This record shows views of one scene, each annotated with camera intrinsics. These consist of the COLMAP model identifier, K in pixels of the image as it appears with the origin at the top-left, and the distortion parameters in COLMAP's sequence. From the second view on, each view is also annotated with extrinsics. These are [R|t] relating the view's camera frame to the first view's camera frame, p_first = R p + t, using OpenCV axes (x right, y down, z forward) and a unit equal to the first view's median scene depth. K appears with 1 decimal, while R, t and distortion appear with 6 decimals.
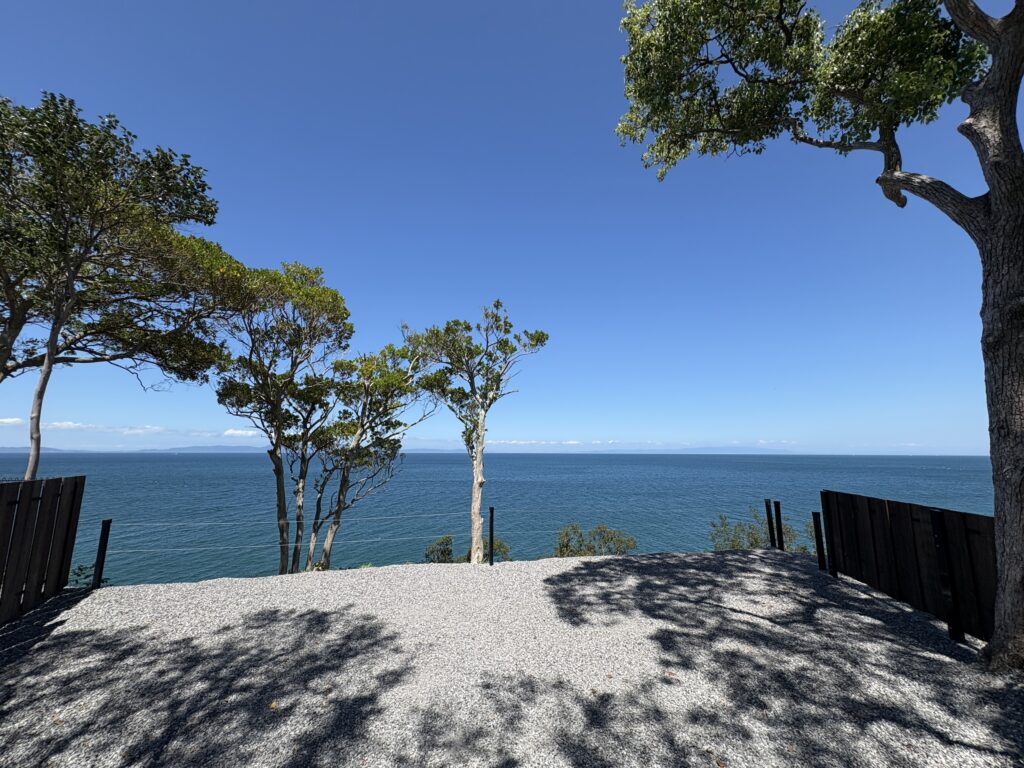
lens RADIAL K [[407.4, 0, 516.6], [0, 407.4, 383.2], [0, 0, 1]] dist [0.000599, 0.000030]
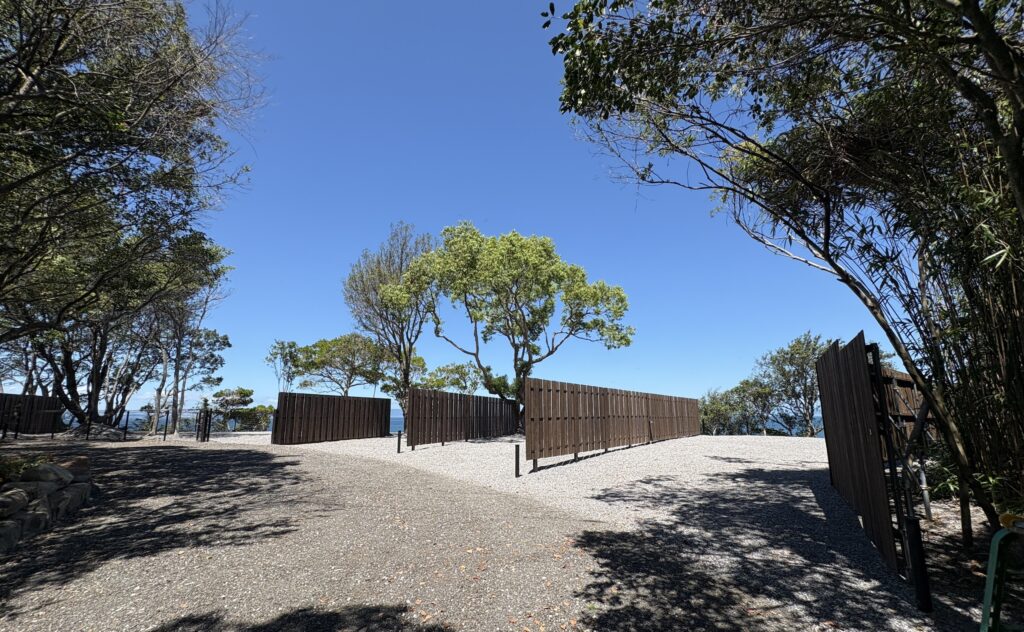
lens RADIAL K [[413.3, 0, 517.5], [0, 413.3, 348.8], [0, 0, 1]] dist [-0.007567, -0.000074]
pose [[0.992655, -0.023351, -0.118702, 0.642465], [0.024426, 0.999673, 0.007608, -0.278186], [0.118486, -0.010452, 0.992901, -1.968888]]
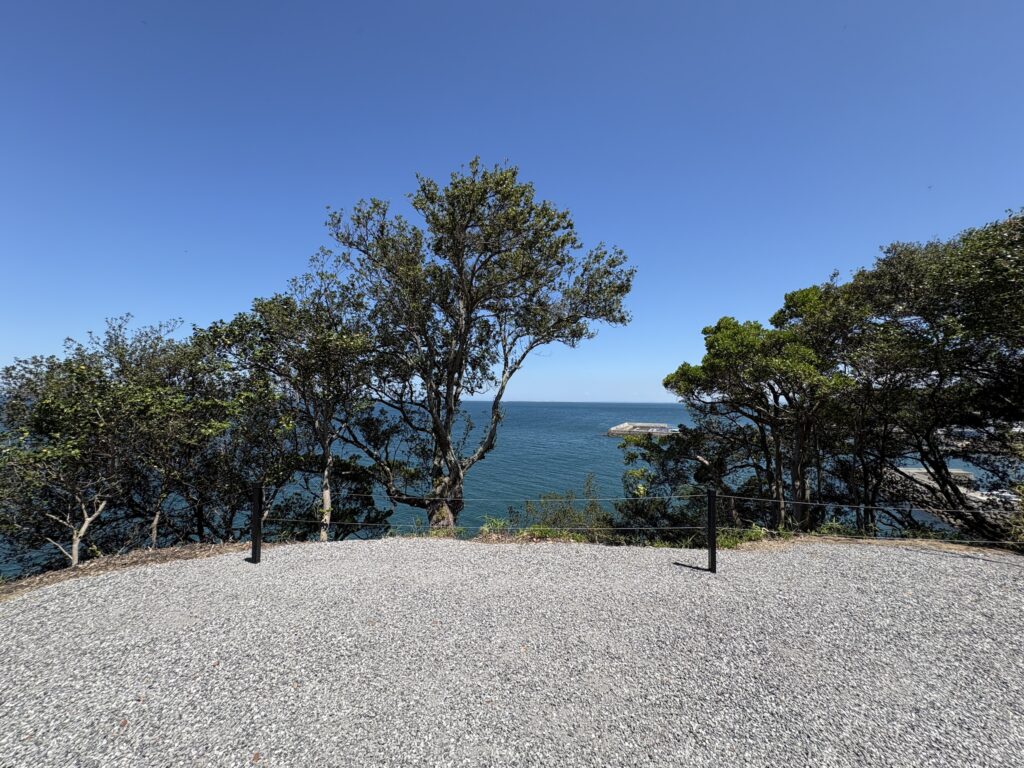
lens RADIAL K [[407.4, 0, 509.9], [0, 407.4, 379.7], [0, 0, 1]] dist [0.000599, 0.000030]
pose [[0.624859, 0.044841, 0.779449, 1.485334], [-0.144064, 0.987828, 0.058663, 0.011655], [-0.767331, -0.148947, 0.623713, 0.070433]]
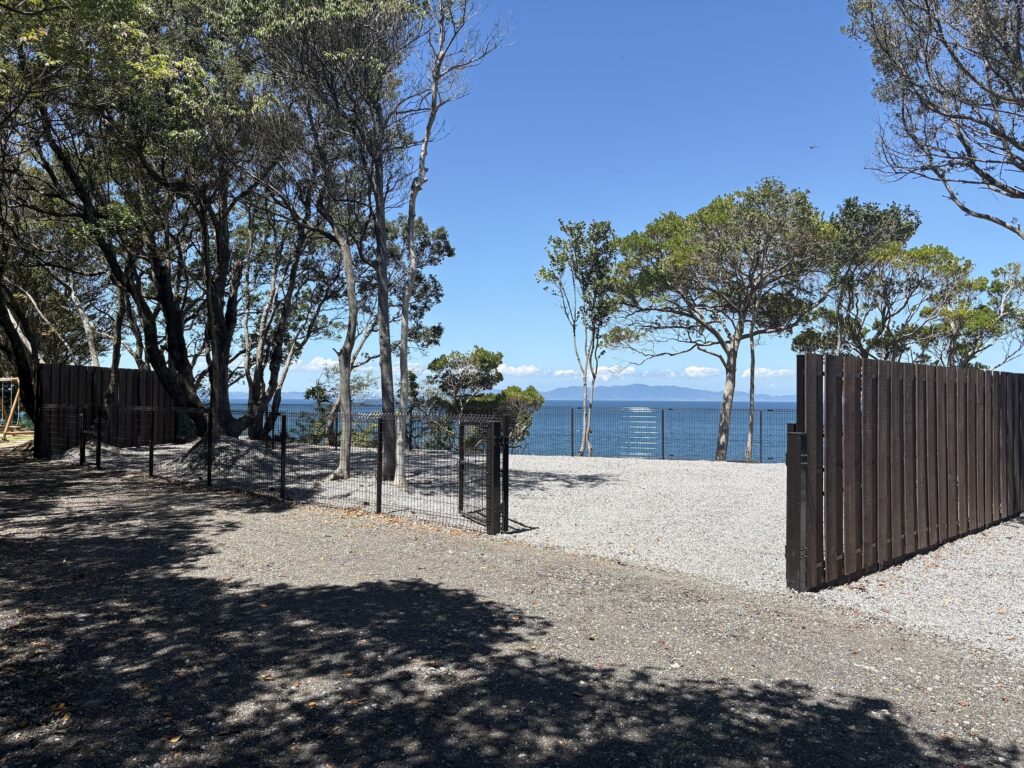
lens RADIAL K [[778.5, 0, 512.8], [0, 778.5, 378.1], [0, 0, 1]] dist [0.036785, -0.035232]
pose [[0.827798, -0.007960, -0.560970, -0.210503], [0.087217, 0.989569, 0.114660, -0.204134], [0.554206, -0.143842, 0.819857, -1.246989]]
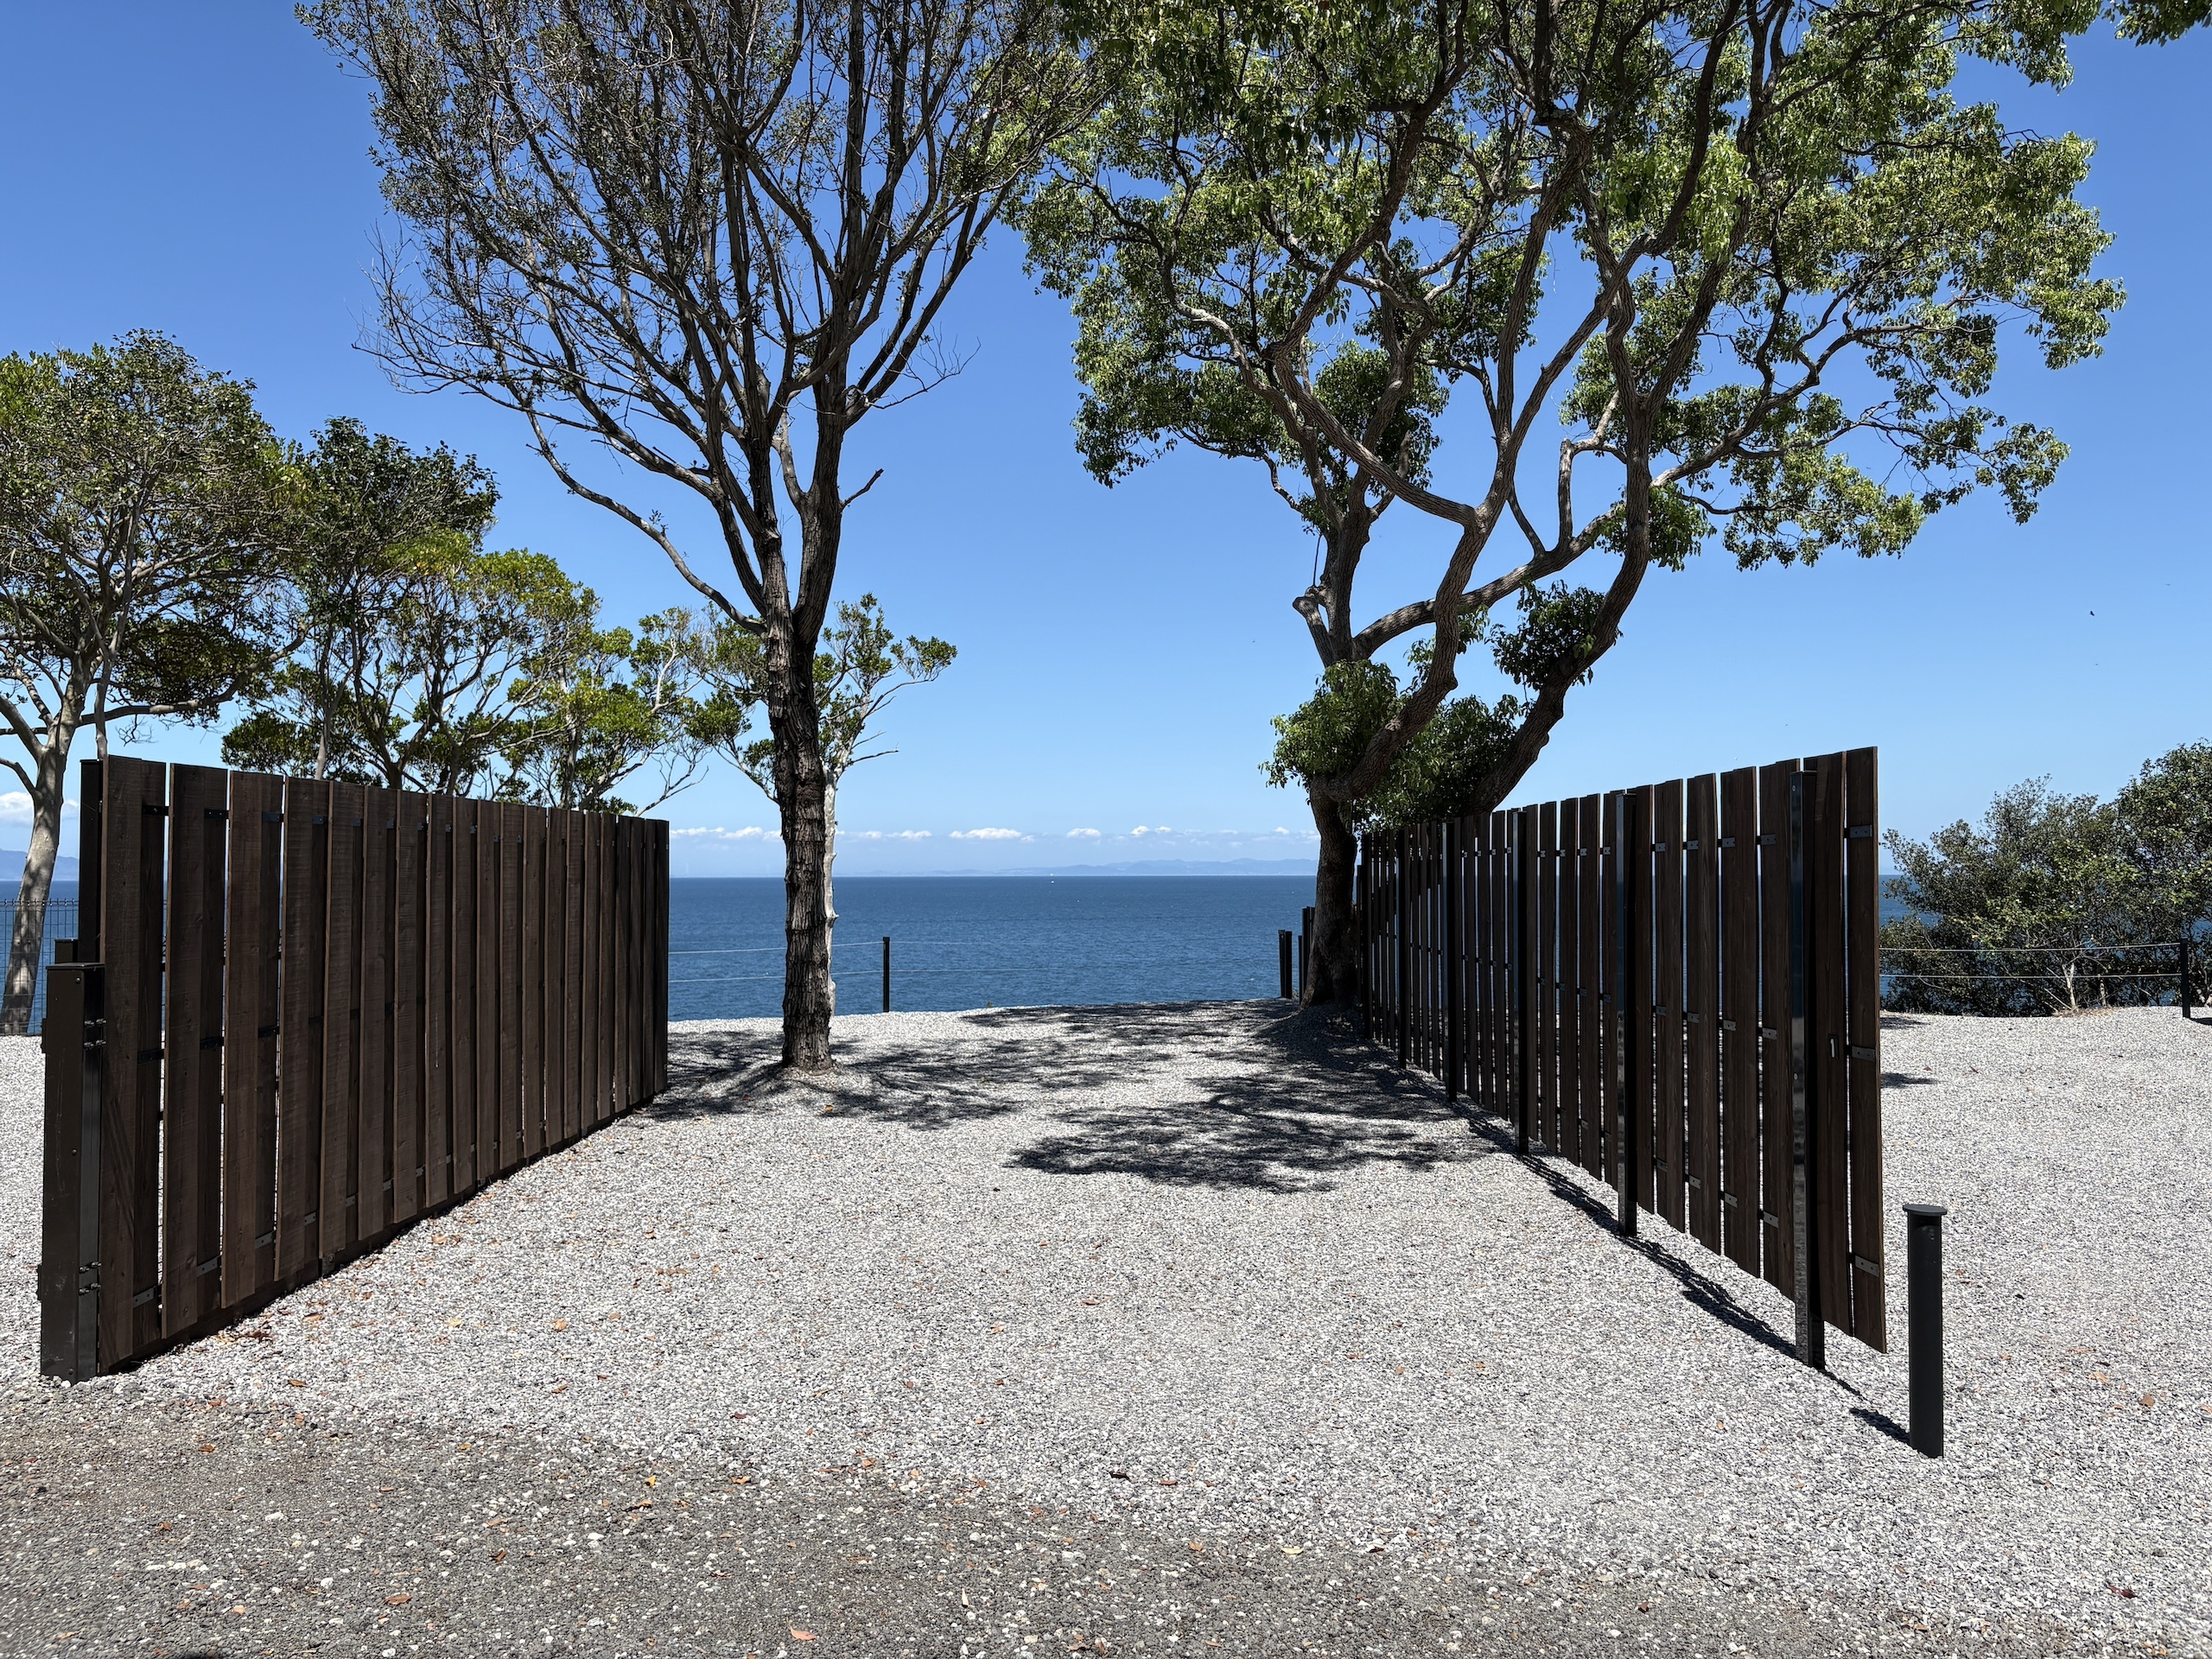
lens RADIAL K [[1681.7, 0, 1109.1], [0, 1681.7, 834.9], [0, 0, 1]] dist [0.036785, -0.035232]
pose [[0.978796, 0.002587, 0.204821, -0.172617], [-0.032402, 0.989287, 0.142344, -0.192366], [-0.202259, -0.145962, 0.968394, -1.174355]]
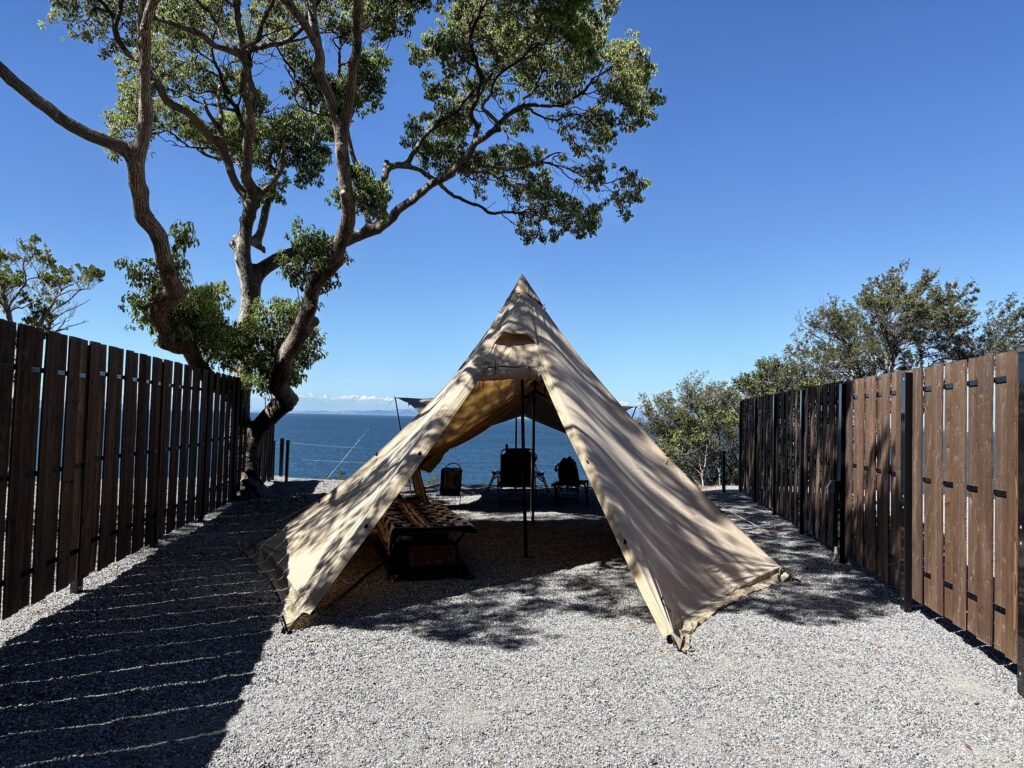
lens RADIAL K [[778.5, 0, 515.8], [0, 778.5, 390.5], [0, 0, 1]] dist [0.036785, -0.035232]
pose [[0.934717, 0.035558, 0.353609, 0.325021], [-0.084793, 0.988561, 0.124732, -0.149869], [-0.345129, -0.146572, 0.927040, -1.001824]]
